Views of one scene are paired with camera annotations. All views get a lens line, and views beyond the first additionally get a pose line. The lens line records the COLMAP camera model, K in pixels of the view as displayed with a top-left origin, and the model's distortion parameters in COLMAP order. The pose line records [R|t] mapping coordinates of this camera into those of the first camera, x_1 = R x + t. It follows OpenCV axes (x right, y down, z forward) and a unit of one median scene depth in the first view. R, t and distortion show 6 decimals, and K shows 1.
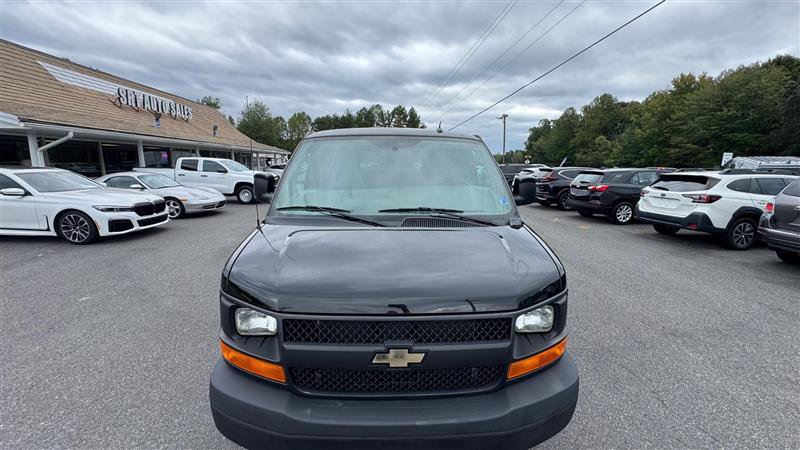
lens RADIAL K [[320.1, 0, 400.0], [0, 320.1, 225.0], [0, 0, 1]] dist [-0.002210, -0.000102]
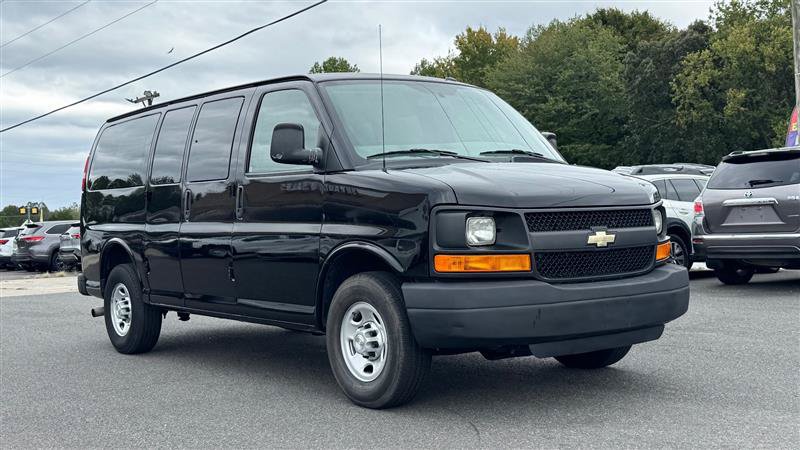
lens RADIAL K [[951.3, 0, 400.0], [0, 951.3, 225.0], [0, 0, 1]] dist [0.156048, -0.035015]
pose [[0.809227, -0.042603, 0.585949, -0.424253], [0.158231, 0.976317, -0.147539, 0.119327], [-0.565787, 0.212107, 0.796803, -0.229931]]
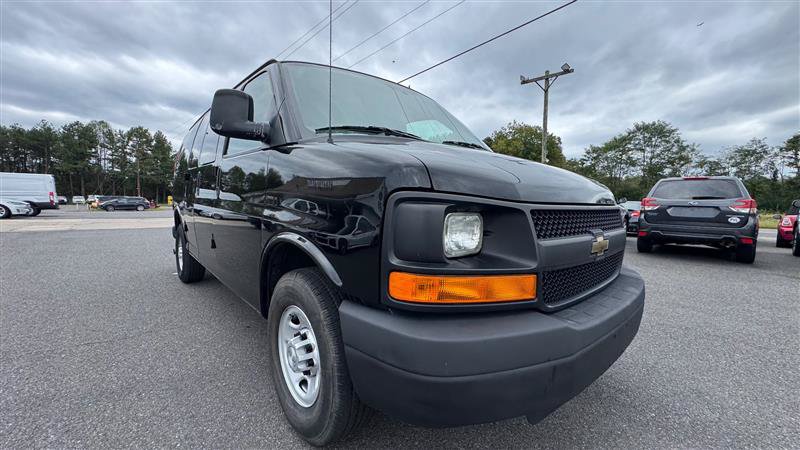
lens RADIAL K [[320.1, 0, 400.0], [0, 320.1, 225.0], [0, 0, 1]] dist [-0.002210, -0.000102]
pose [[0.773745, -0.043199, 0.632023, -0.166086], [0.114604, 0.990756, -0.072584, 0.053595], [-0.623045, 0.128594, 0.771543, 0.094506]]
